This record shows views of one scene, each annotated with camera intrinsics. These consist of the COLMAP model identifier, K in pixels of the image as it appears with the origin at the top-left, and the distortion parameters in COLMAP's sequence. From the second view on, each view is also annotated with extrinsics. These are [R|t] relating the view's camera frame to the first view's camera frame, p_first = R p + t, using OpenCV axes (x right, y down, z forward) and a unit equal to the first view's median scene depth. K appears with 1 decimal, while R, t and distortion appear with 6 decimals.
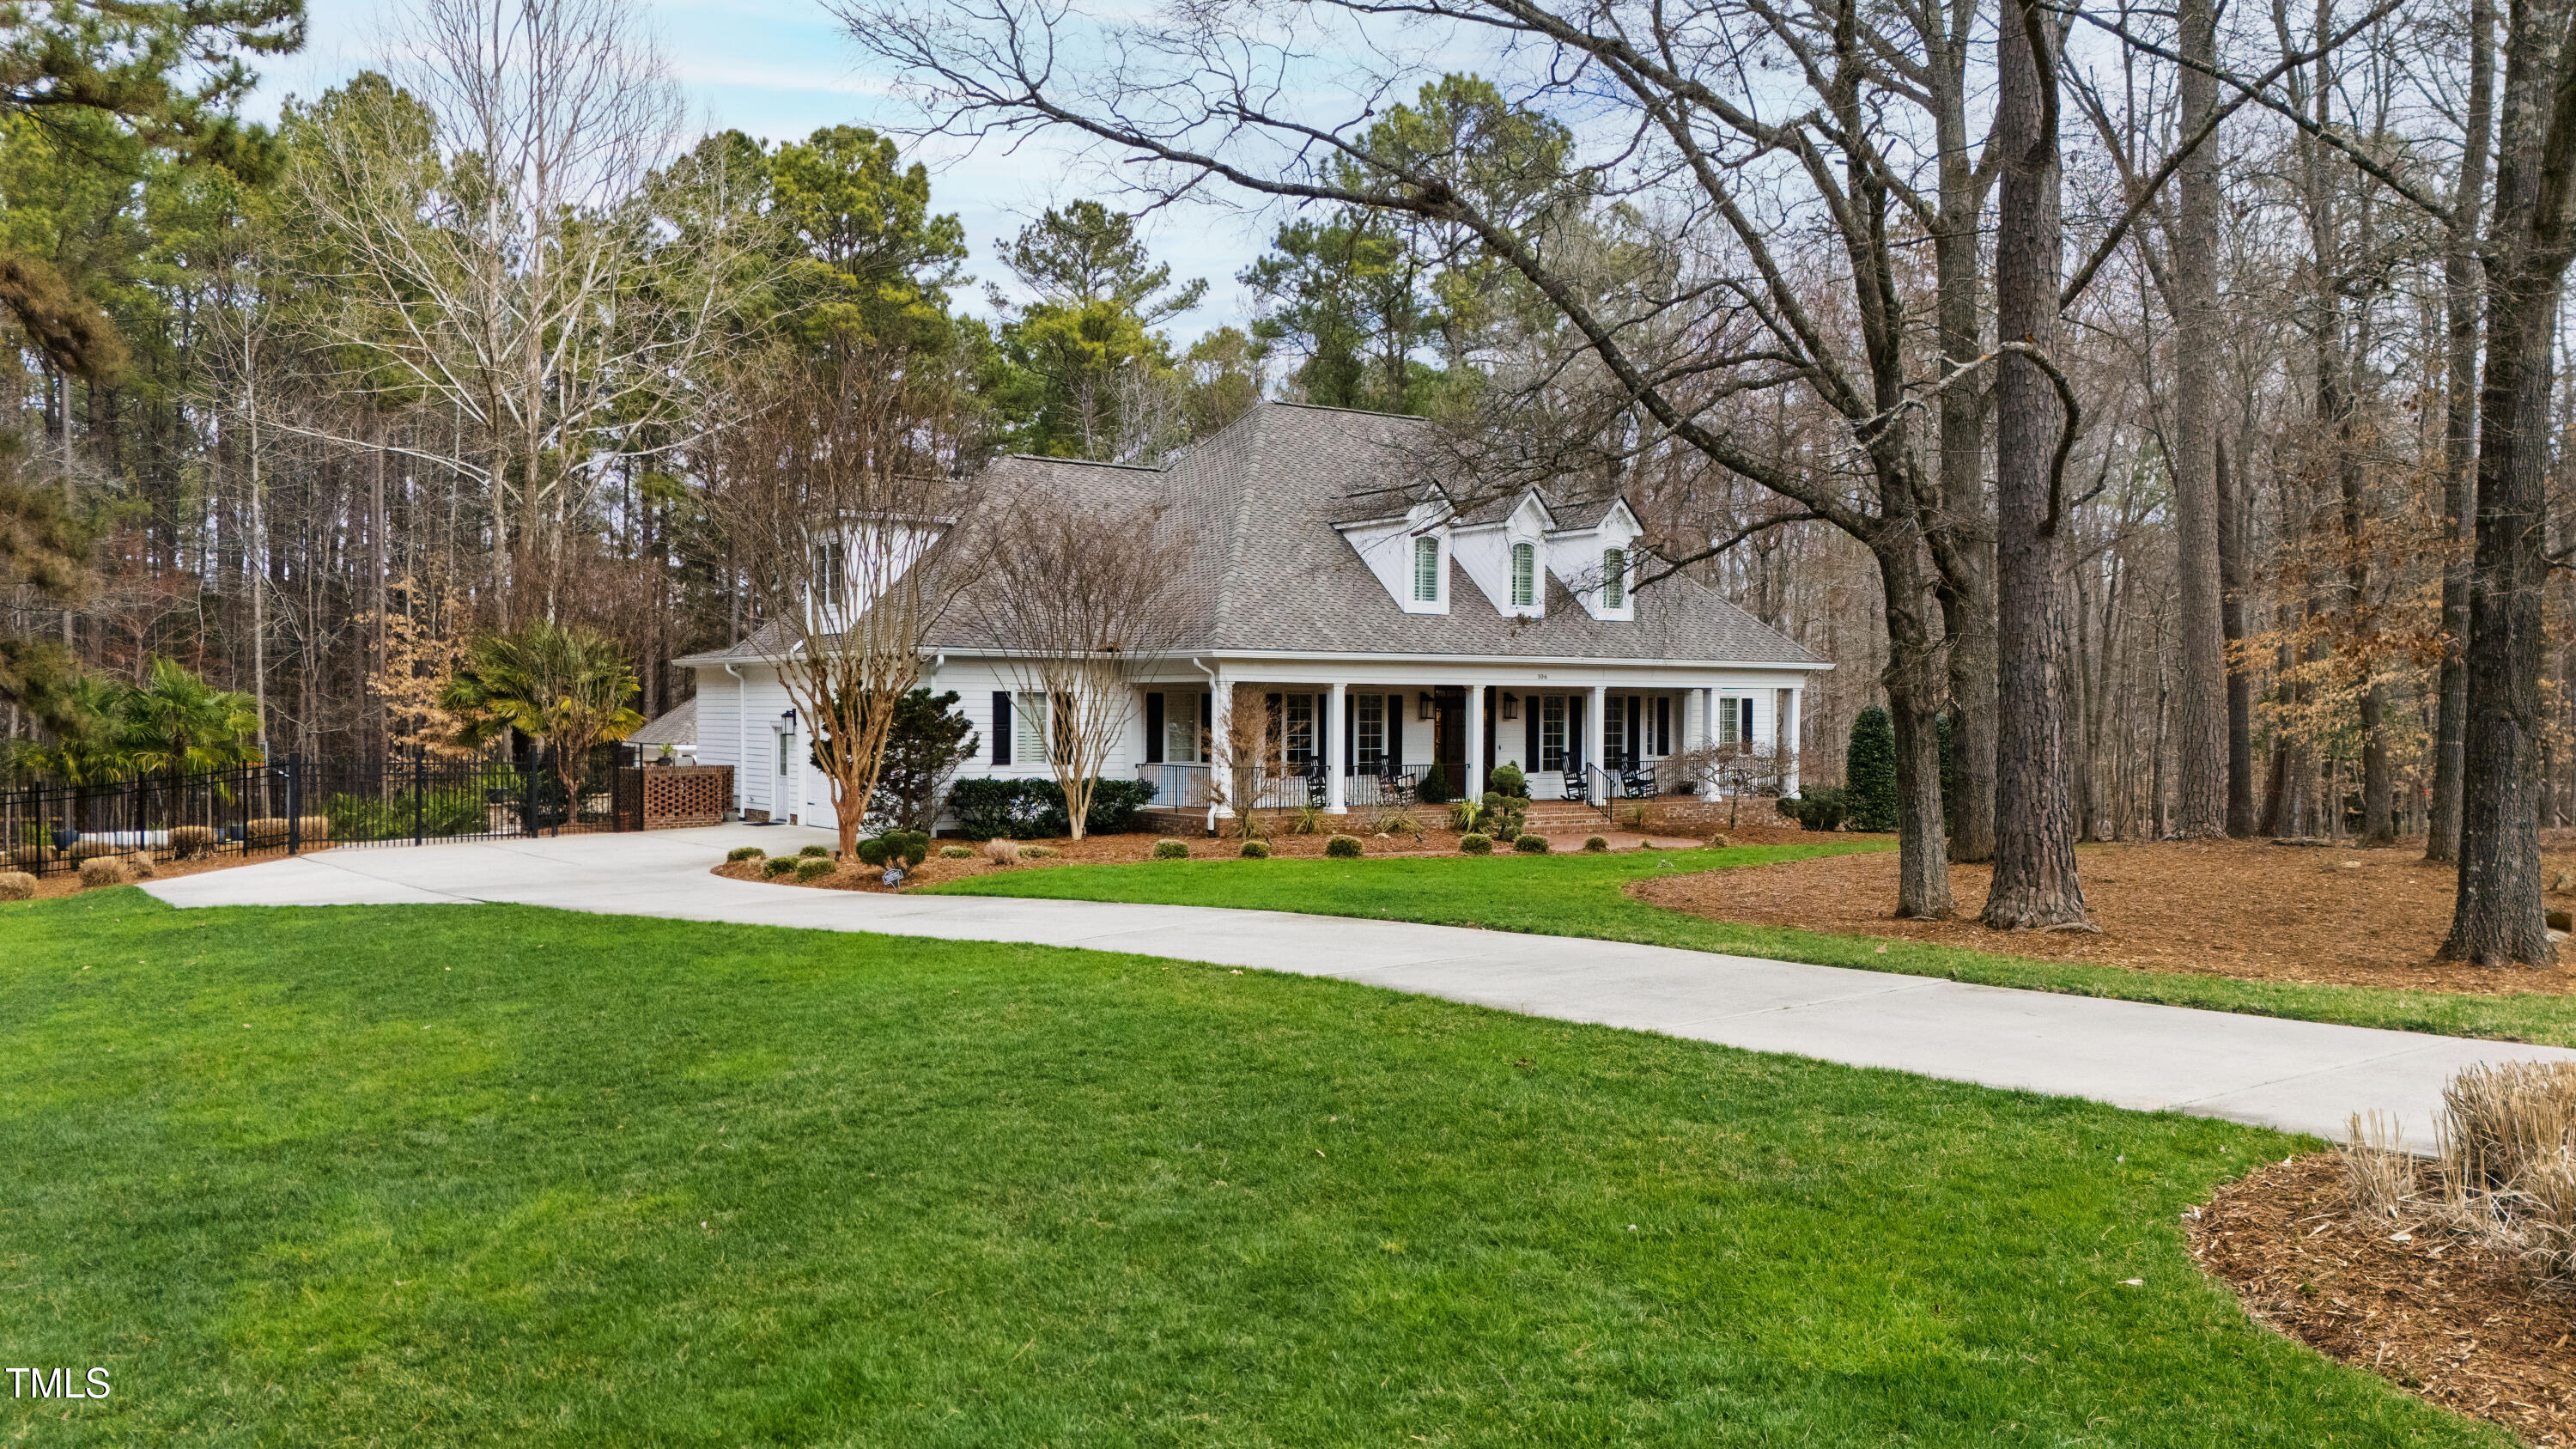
lens RADIAL K [[1899.0, 0, 1288.0], [0, 1899.0, 724.5], [0, 0, 1]] dist [0.042621, -0.004160]
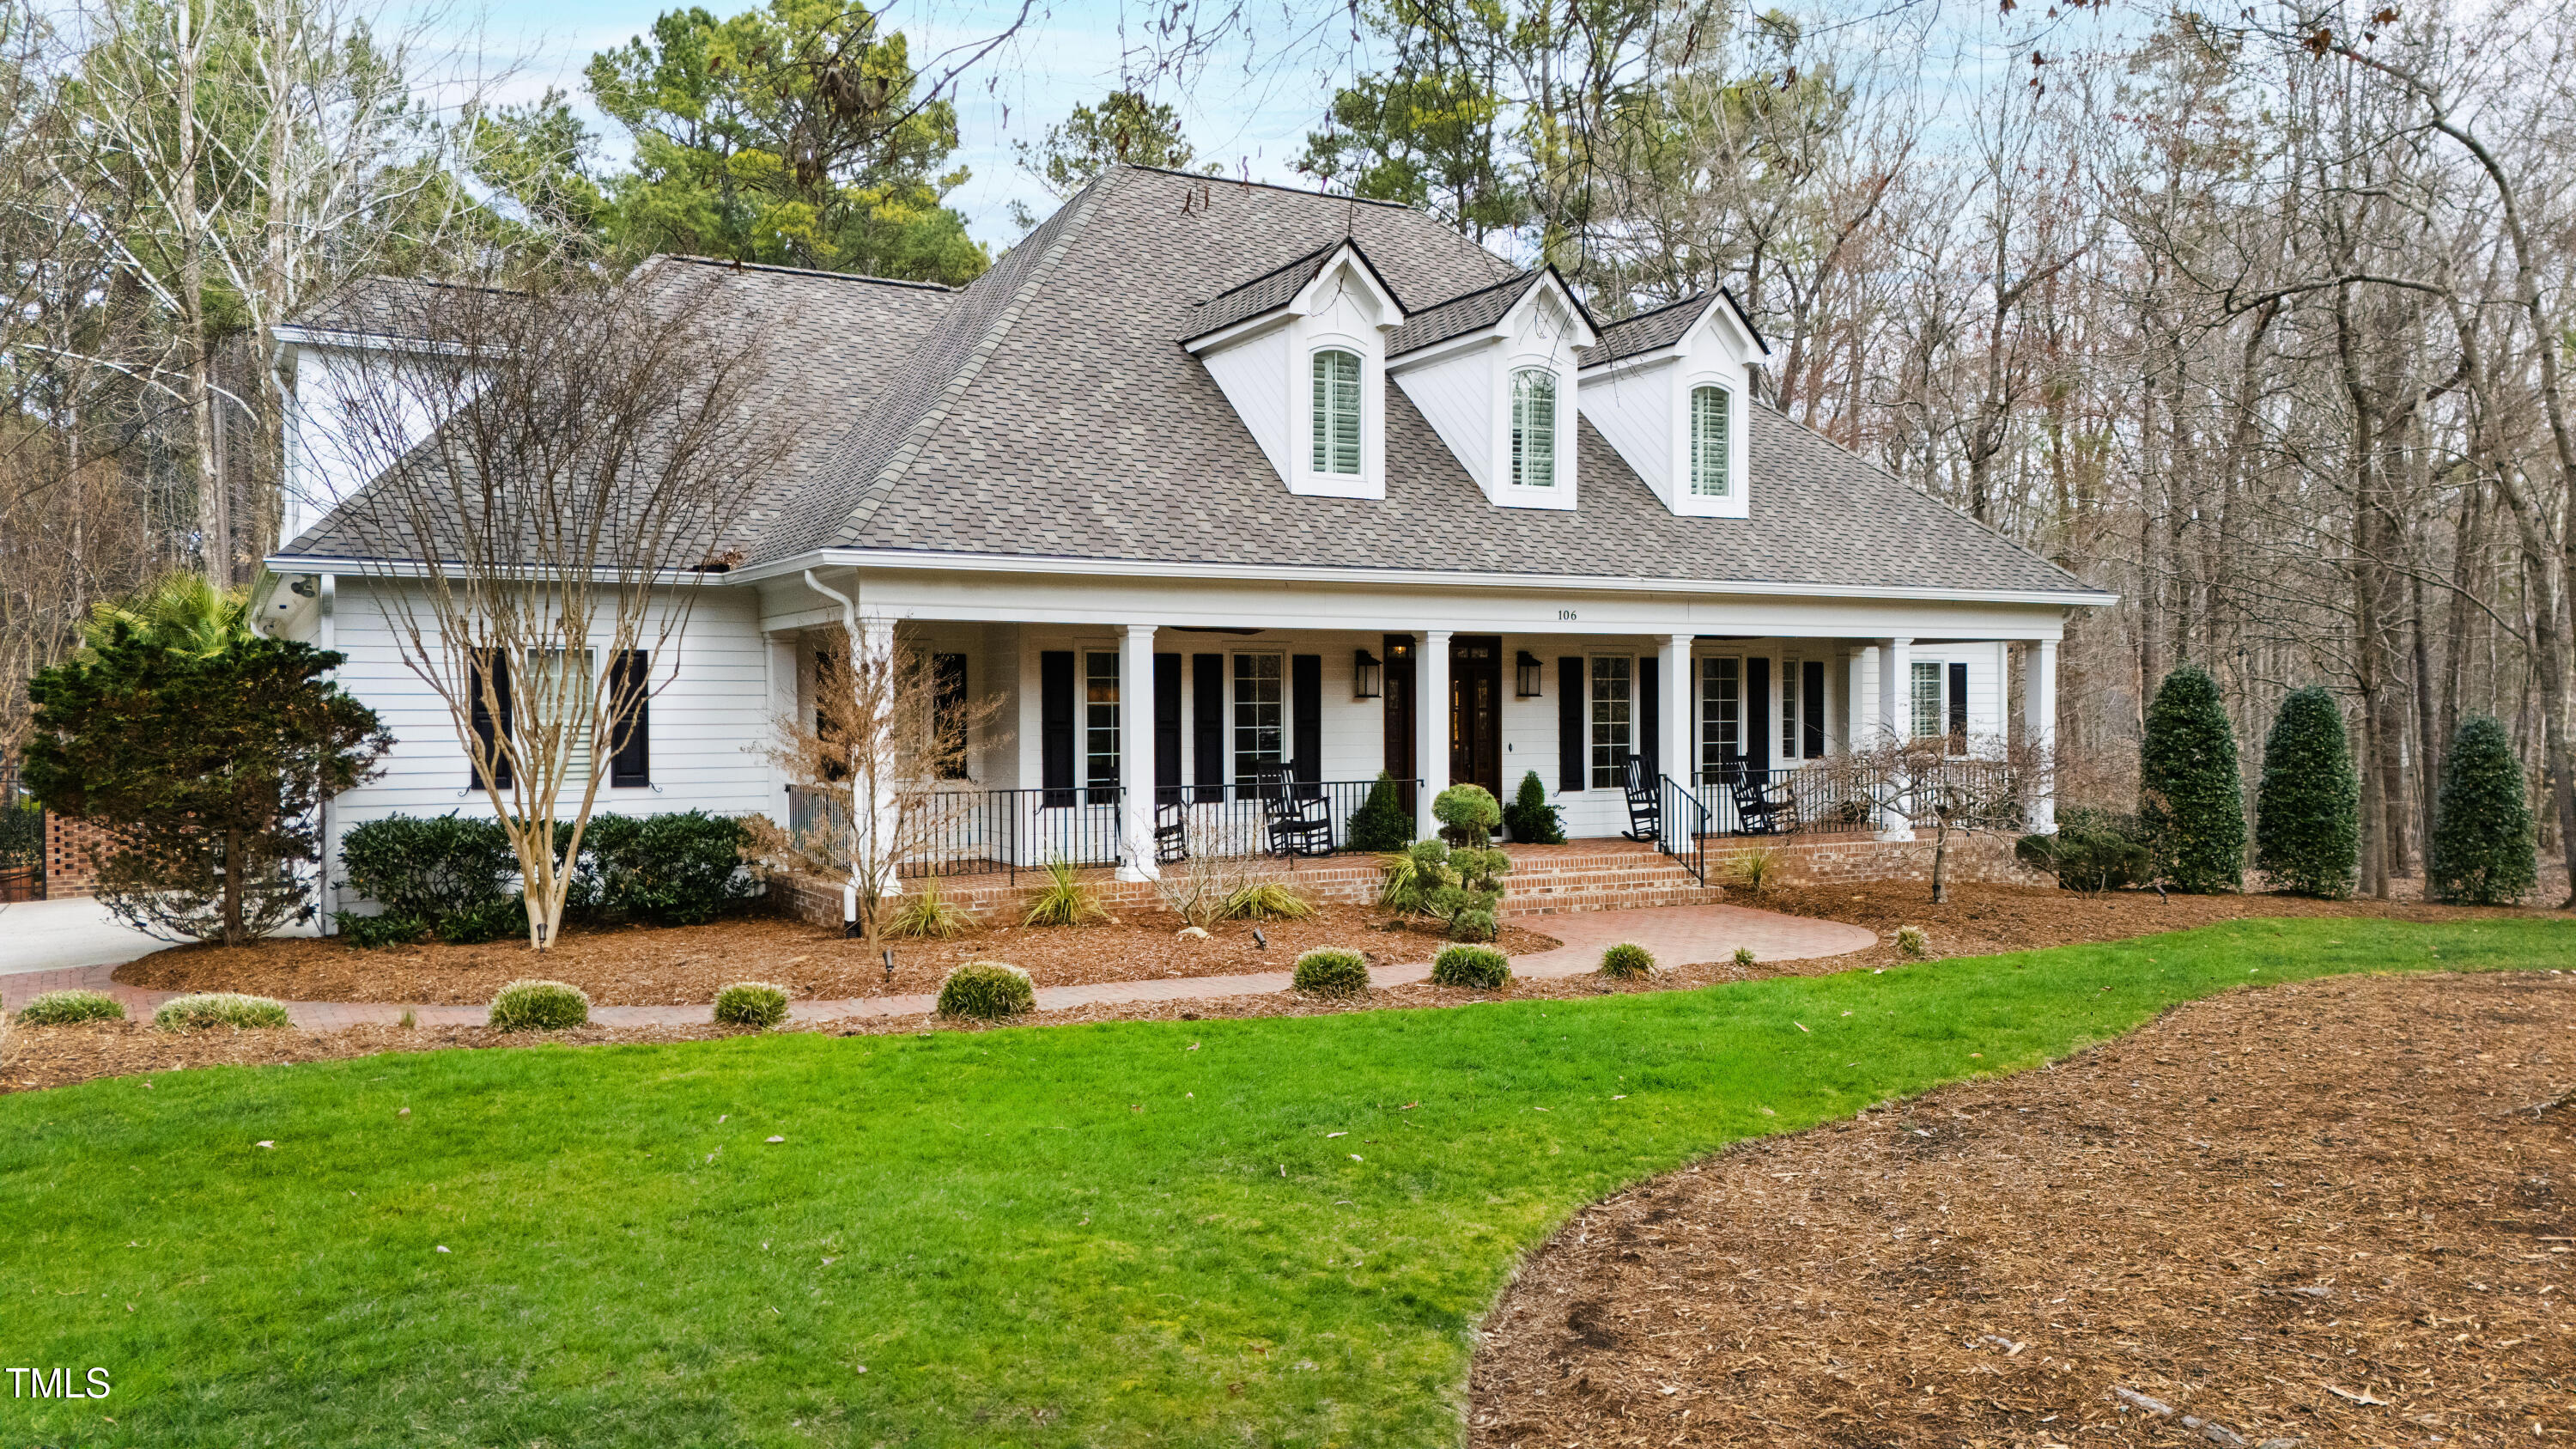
lens RADIAL K [[1899.0, 0, 1288.0], [0, 1899.0, 724.5], [0, 0, 1]] dist [0.042621, -0.004160]
pose [[0.995411, -0.010091, -0.095155, 0.102116], [0.009938, 0.999948, -0.002081, 0.005927], [0.095171, 0.001126, 0.995460, 0.441622]]
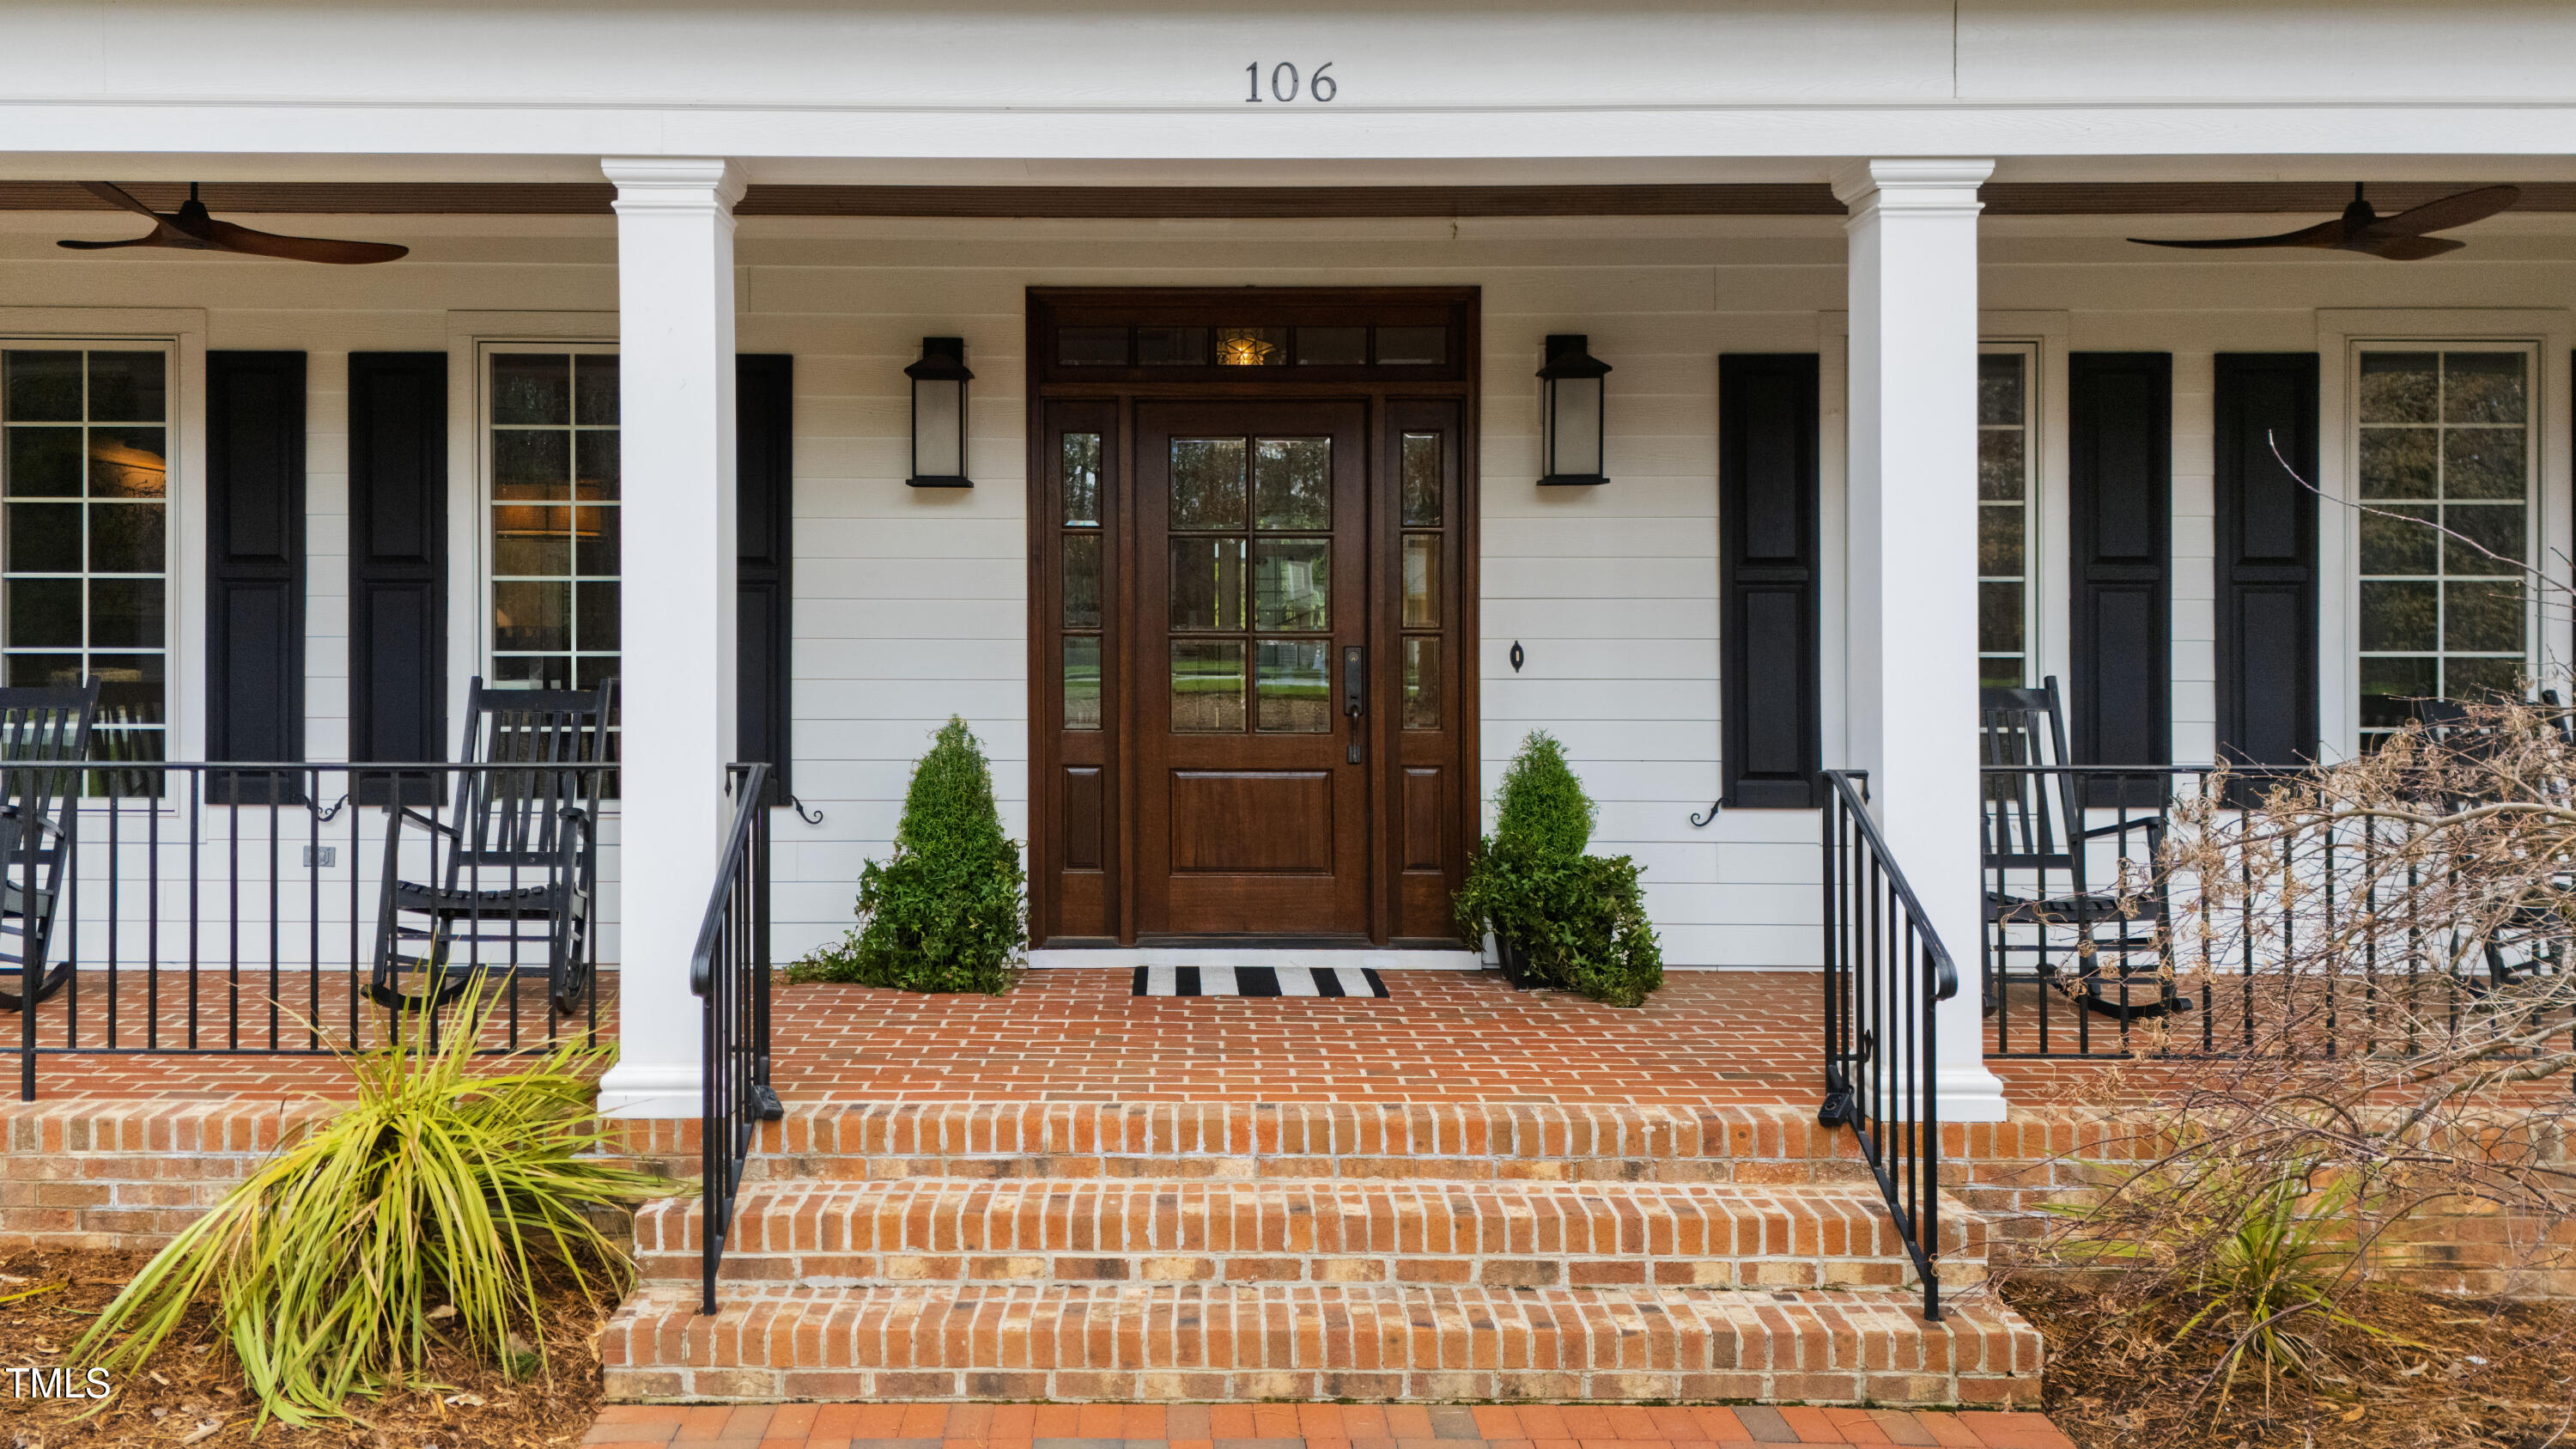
lens RADIAL K [[2140.9, 0, 1177.3], [0, 2140.9, 625.2], [0, 0, 1]] dist [-0.002252, -0.002322]
pose [[0.825405, -0.008708, -0.564474, 0.199301], [-0.001133, 0.999853, -0.017081, 0.012876], [0.564540, 0.014738, 0.825274, 0.845925]]
